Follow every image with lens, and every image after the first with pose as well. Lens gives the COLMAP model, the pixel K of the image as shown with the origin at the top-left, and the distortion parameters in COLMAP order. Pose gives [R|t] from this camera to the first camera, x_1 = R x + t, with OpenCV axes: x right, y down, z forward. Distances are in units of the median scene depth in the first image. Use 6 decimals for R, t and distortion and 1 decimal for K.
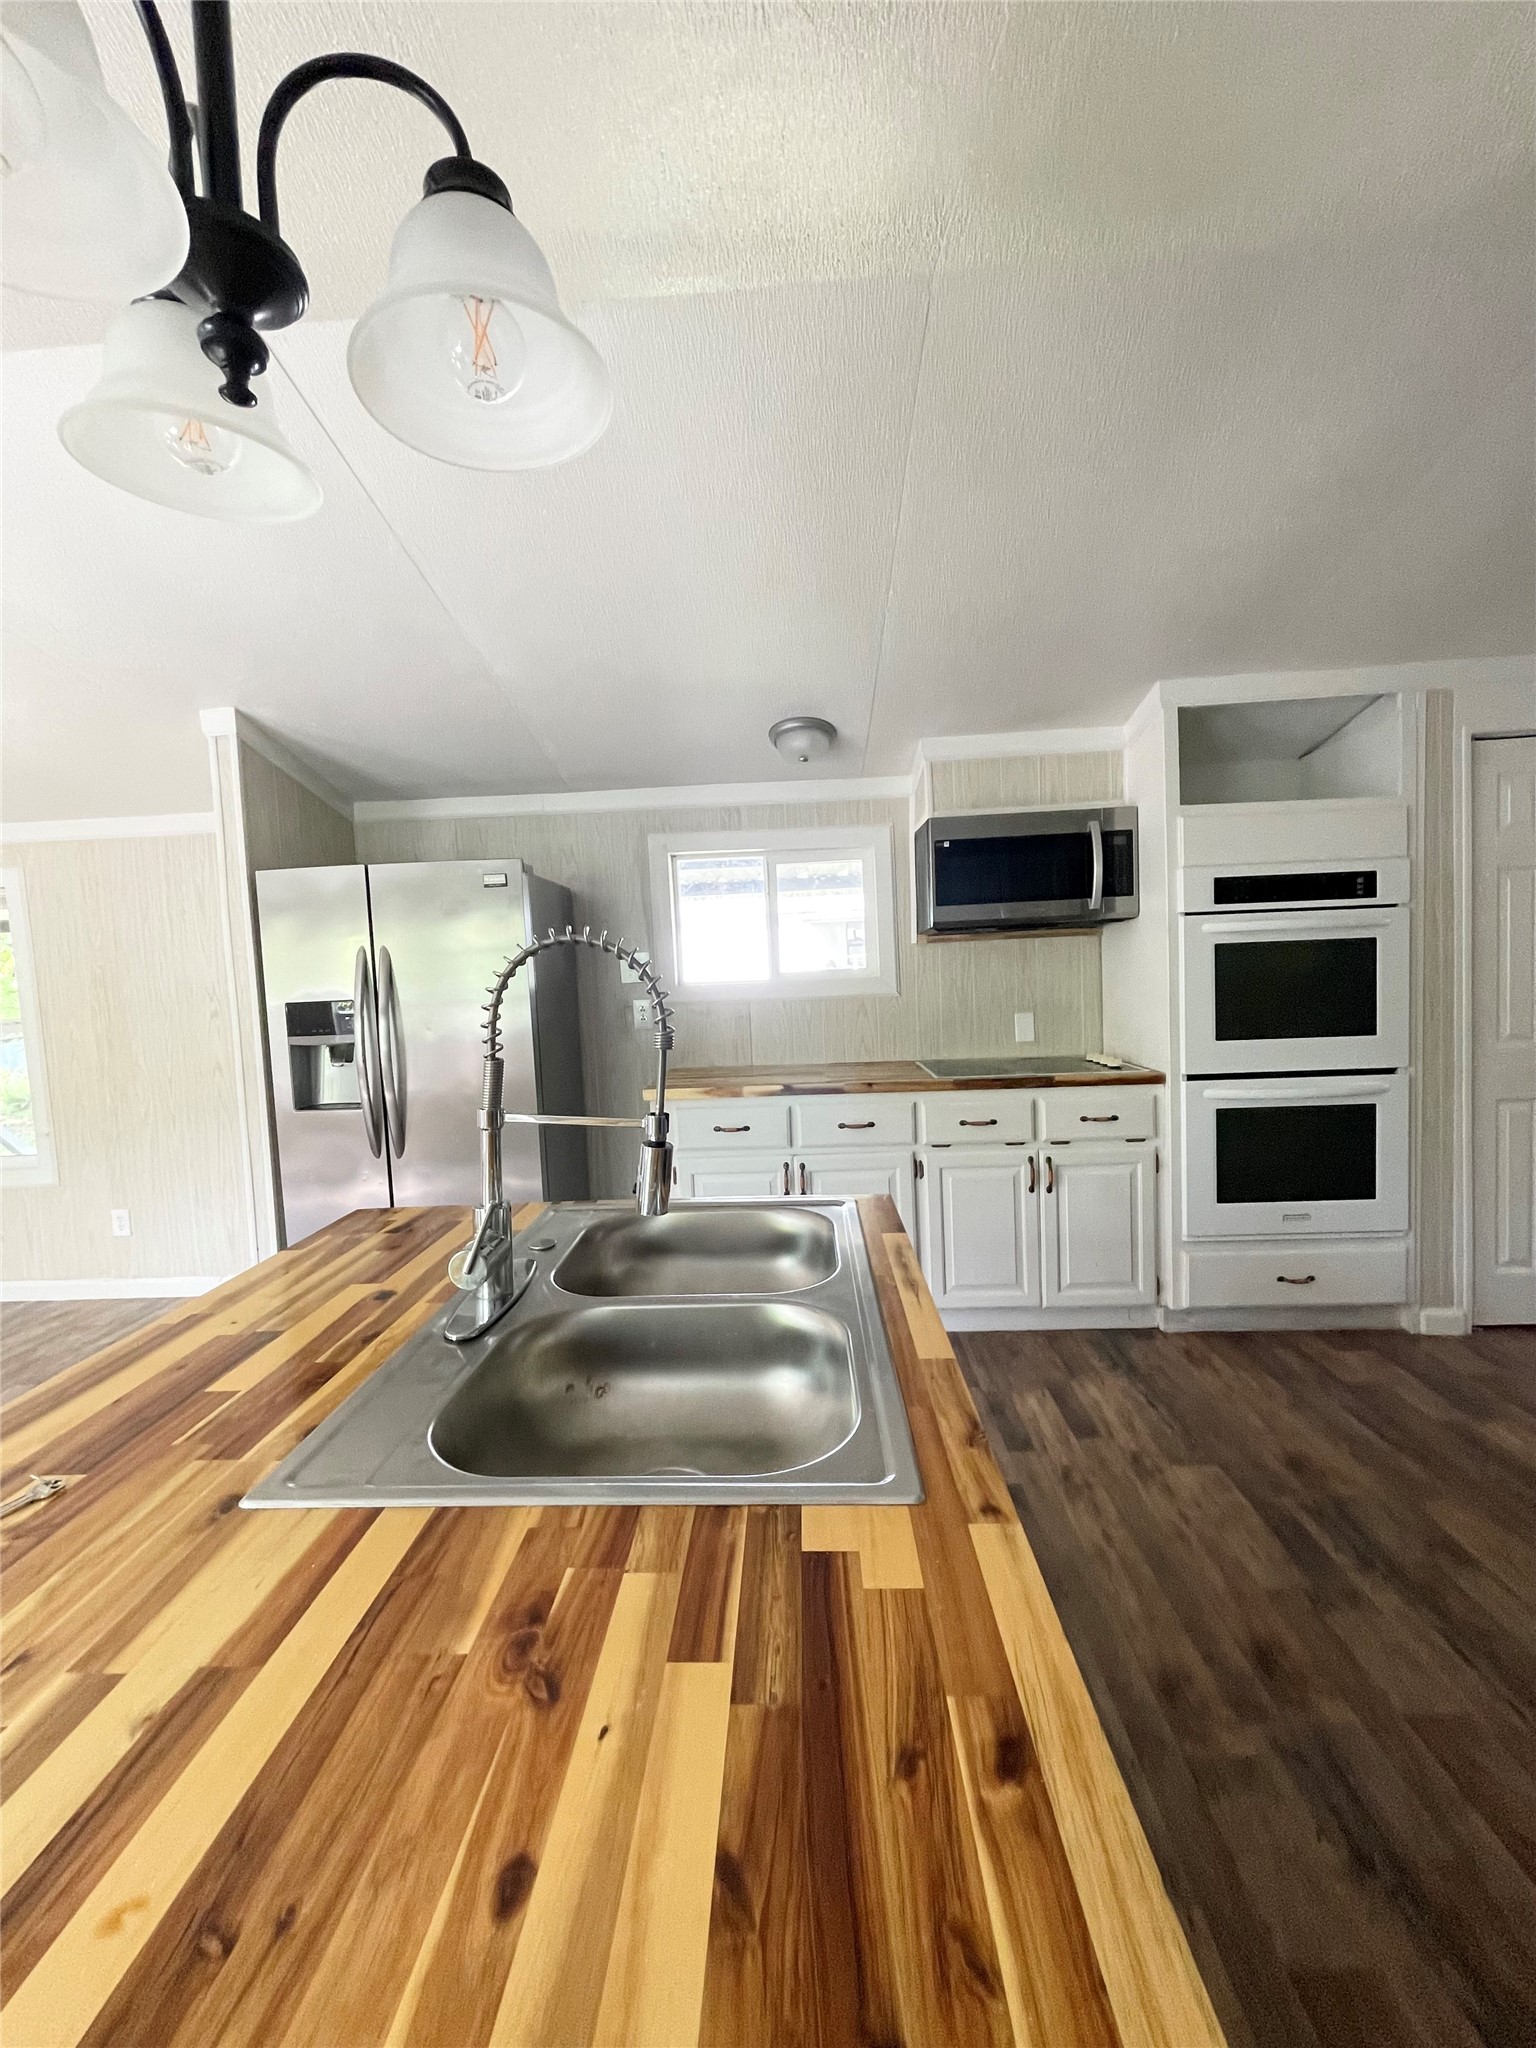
lens RADIAL K [[829.8, 0, 771.8], [0, 829.8, 1025.2], [0, 0, 1]] dist [-0.005233, 0.000061]
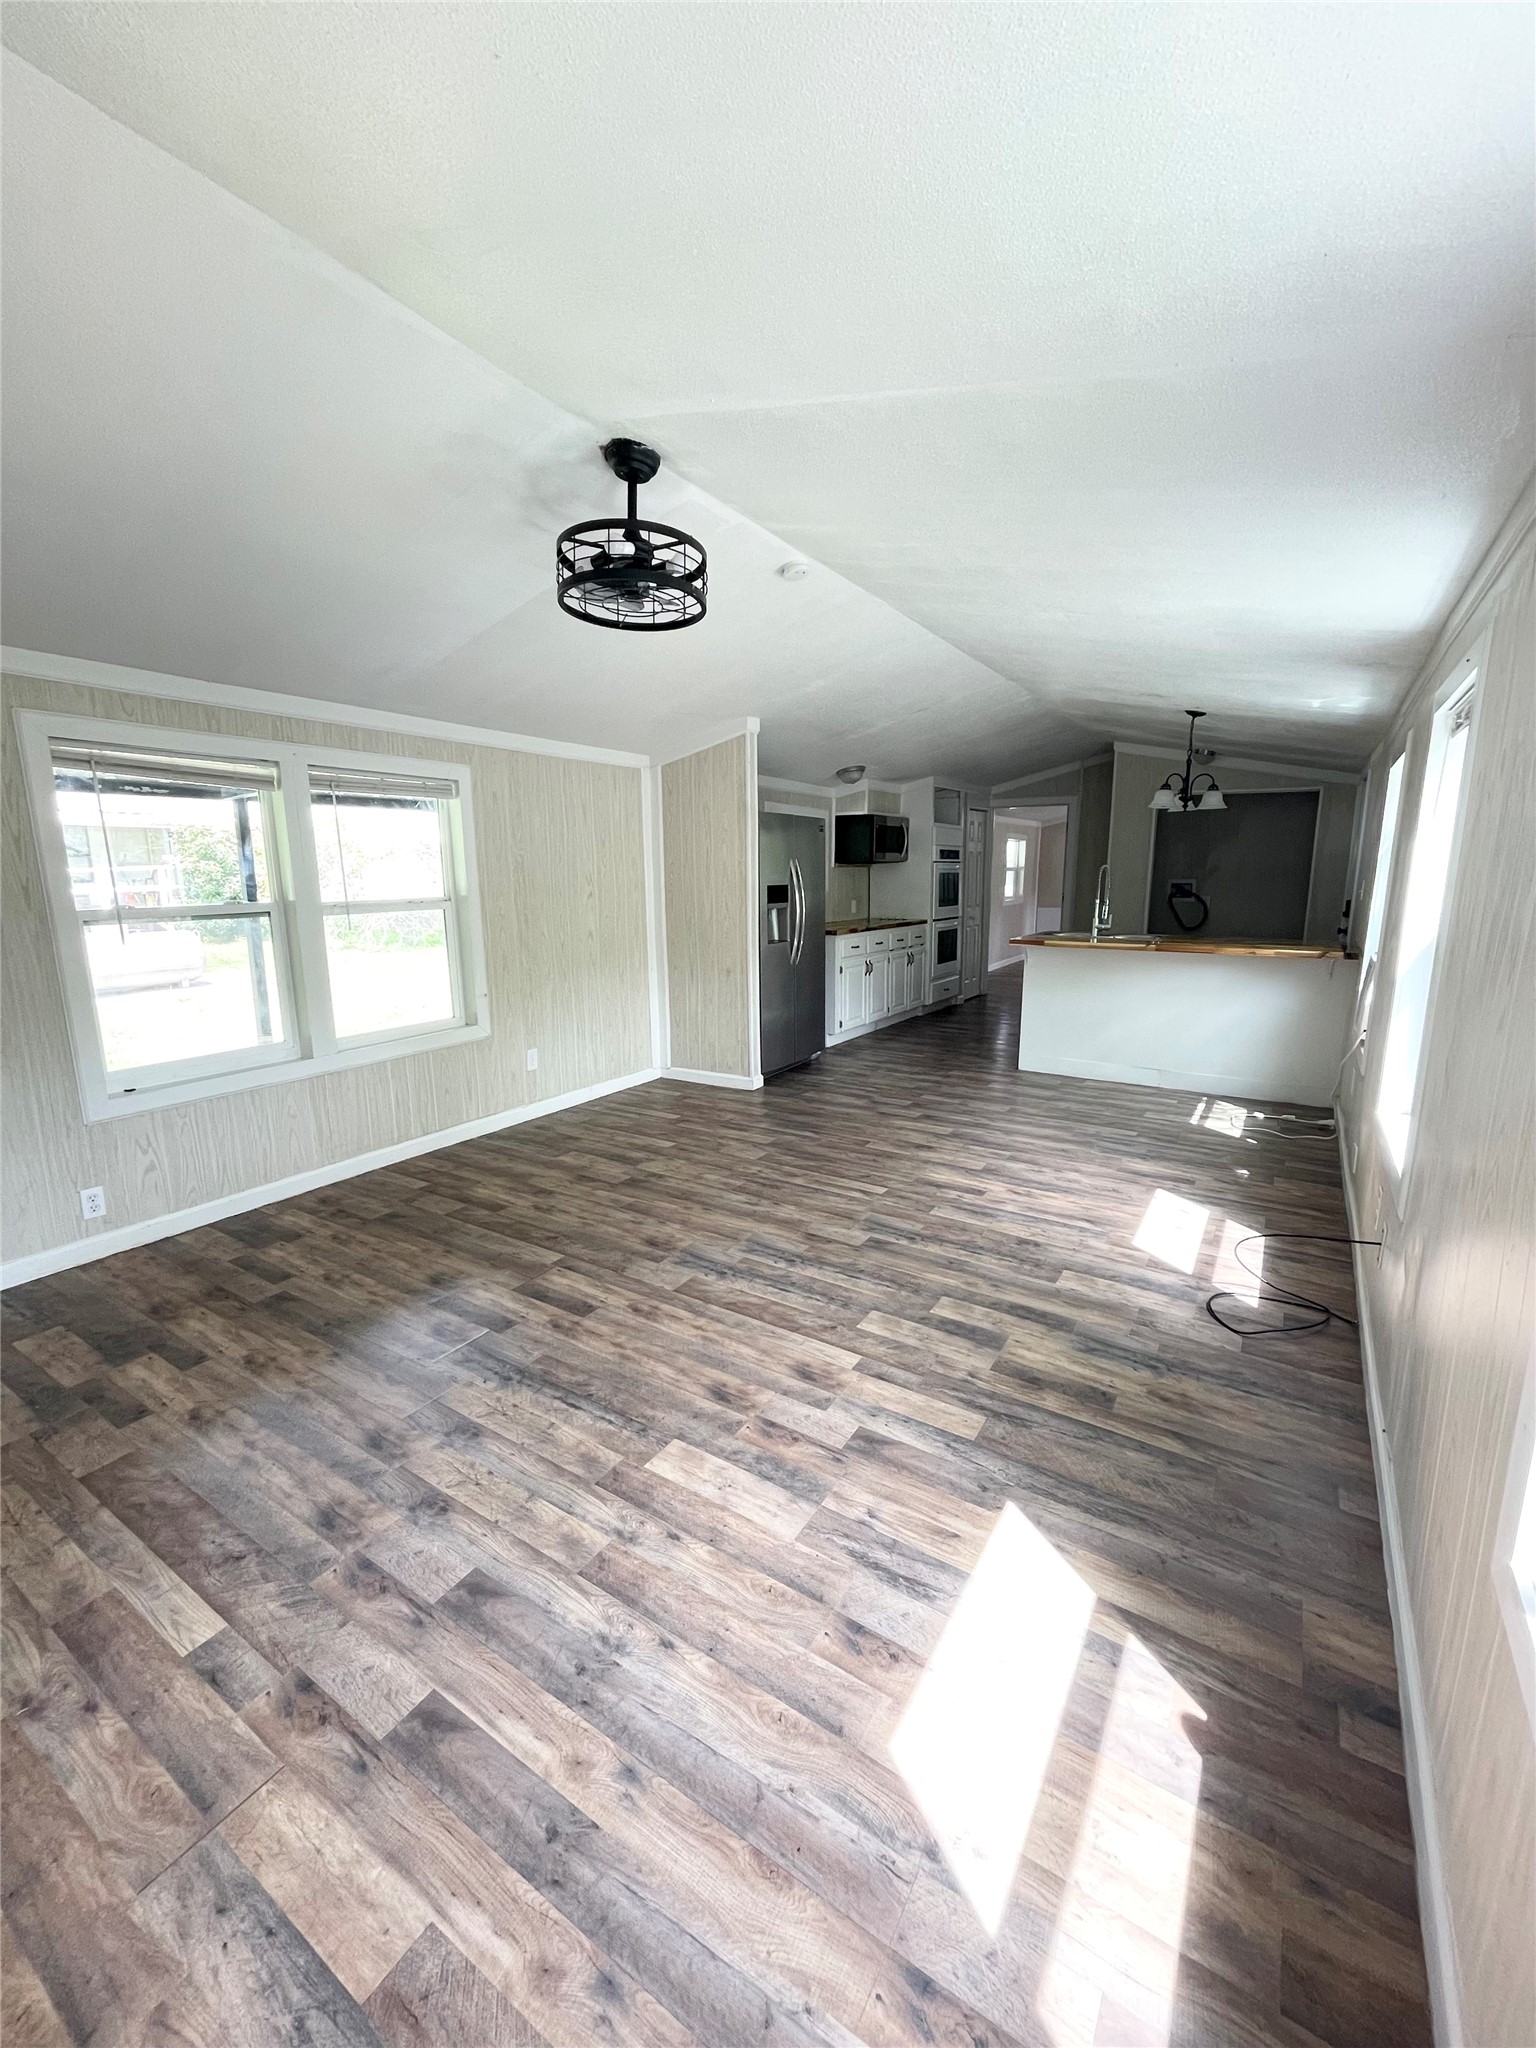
lens RADIAL K [[828.2, 0, 765.8], [0, 828.2, 1025.2], [0, 0, 1]] dist [0.000153, -0.000086]
pose [[0.509355, -0.117977, 0.852431, -2.190676], [0.044916, 0.992853, 0.110573, 0.078905], [-0.859384, -0.018033, 0.511013, 0.044376]]
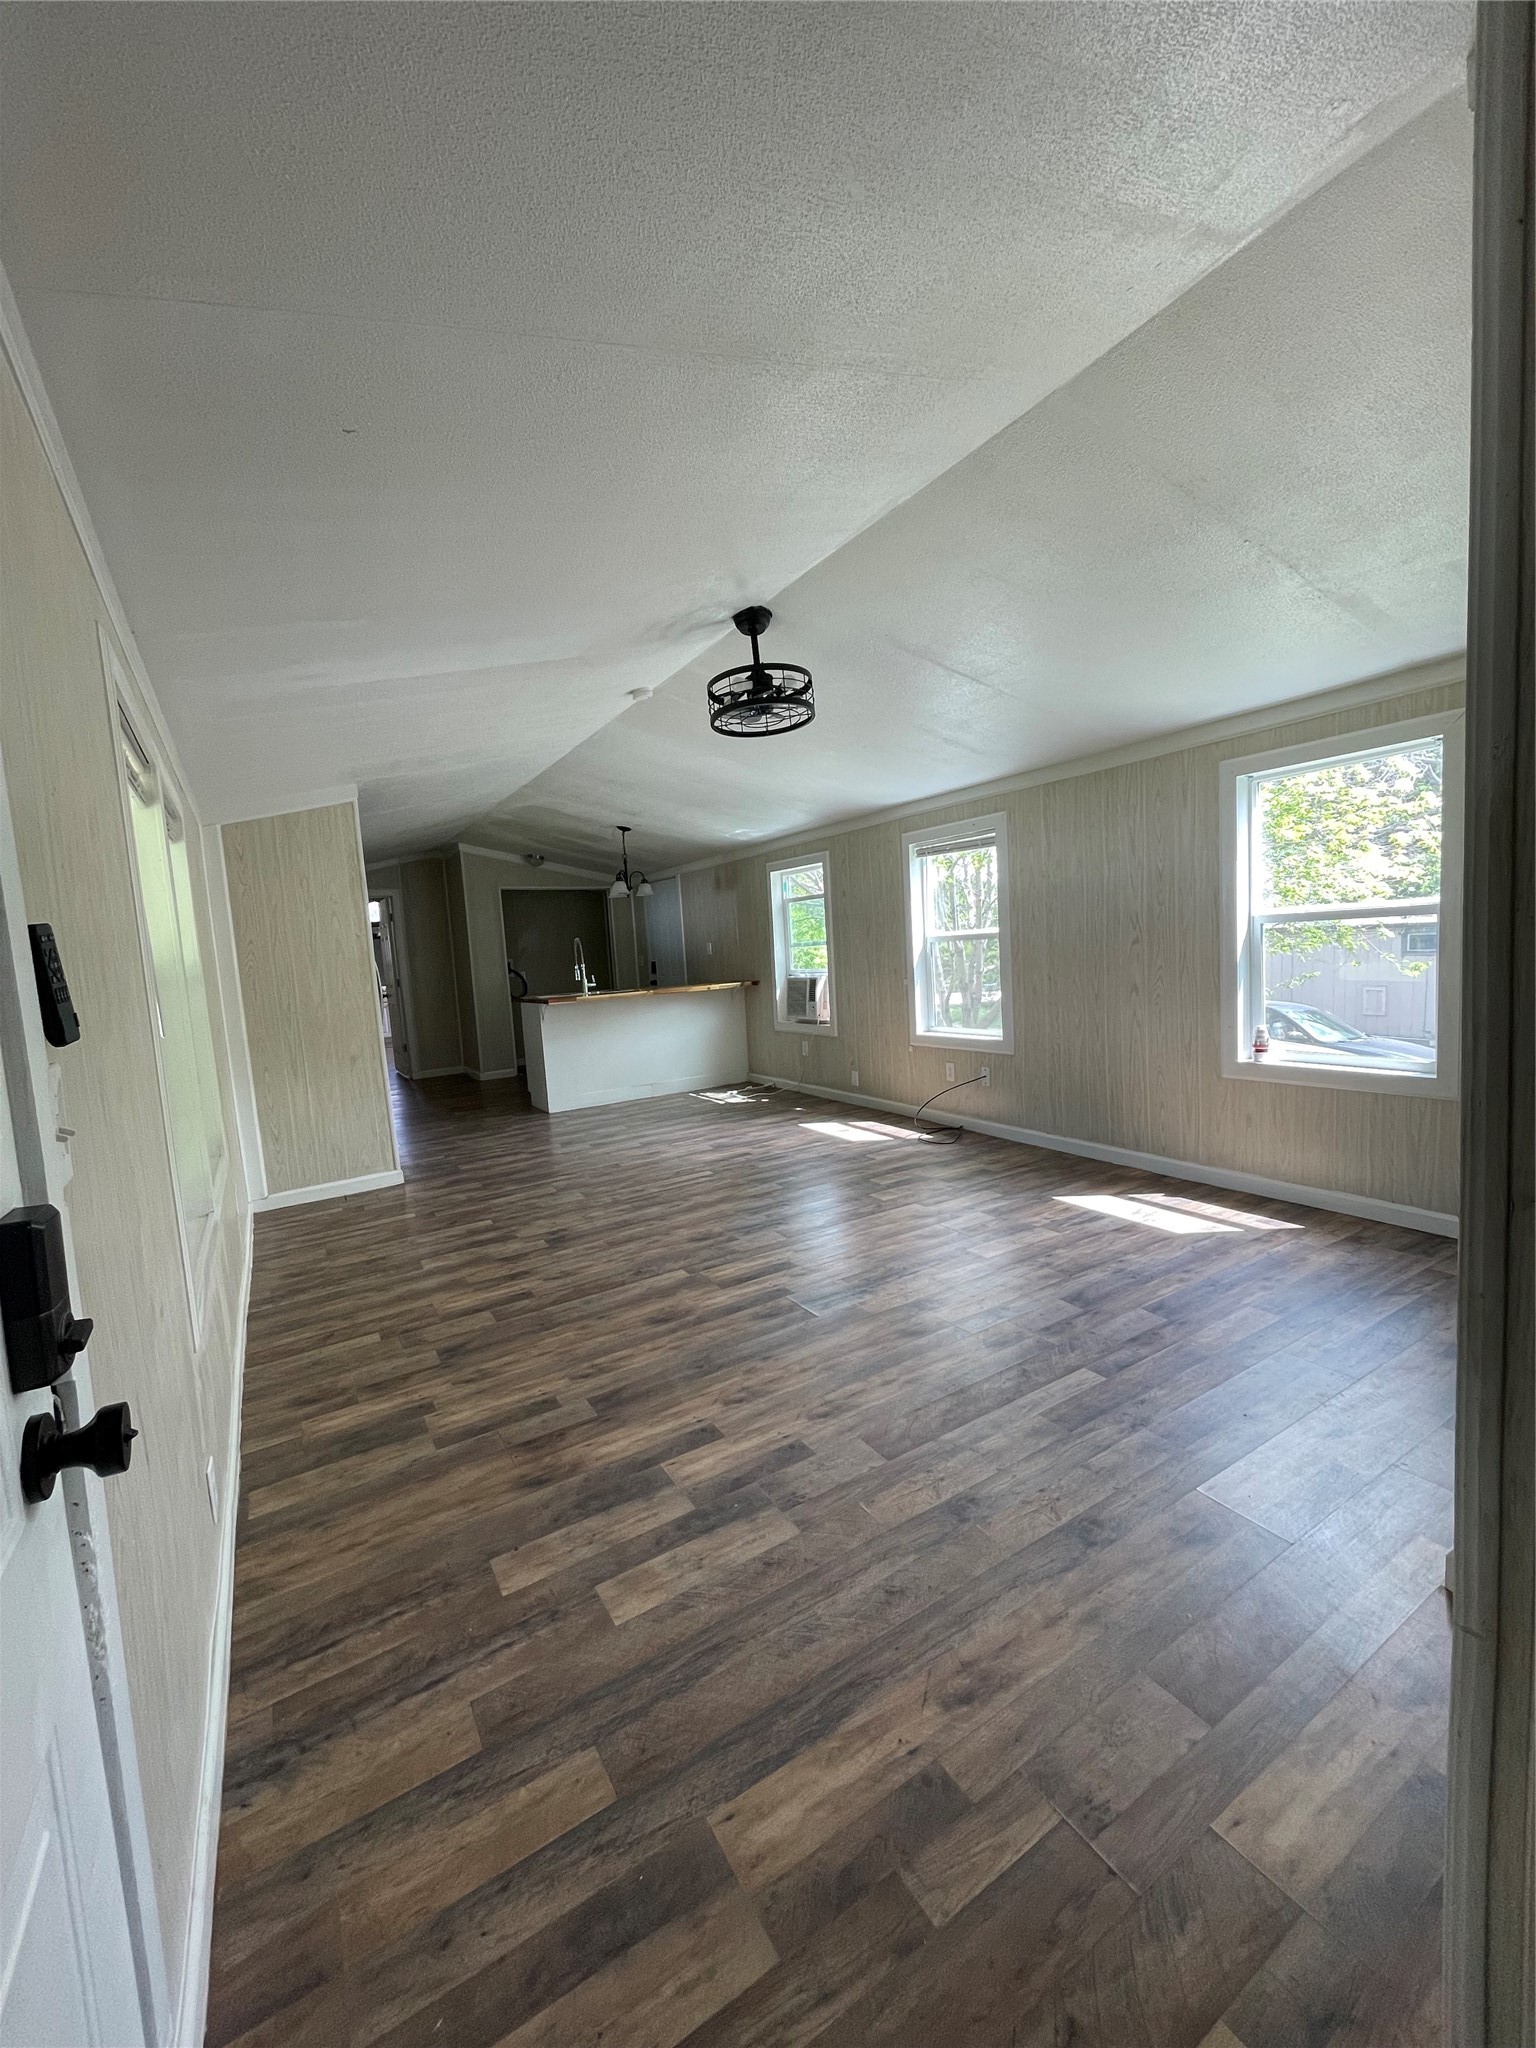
lens RADIAL K [[829.8, 0, 771.8], [0, 829.8, 1025.2], [0, 0, 1]] dist [-0.005233, 0.000061]
pose [[-0.548257, -0.001166, 0.836309, -2.466924], [0.146341, 0.984436, 0.097310, 0.056967], [-0.823407, 0.175737, -0.539553, 1.257478]]
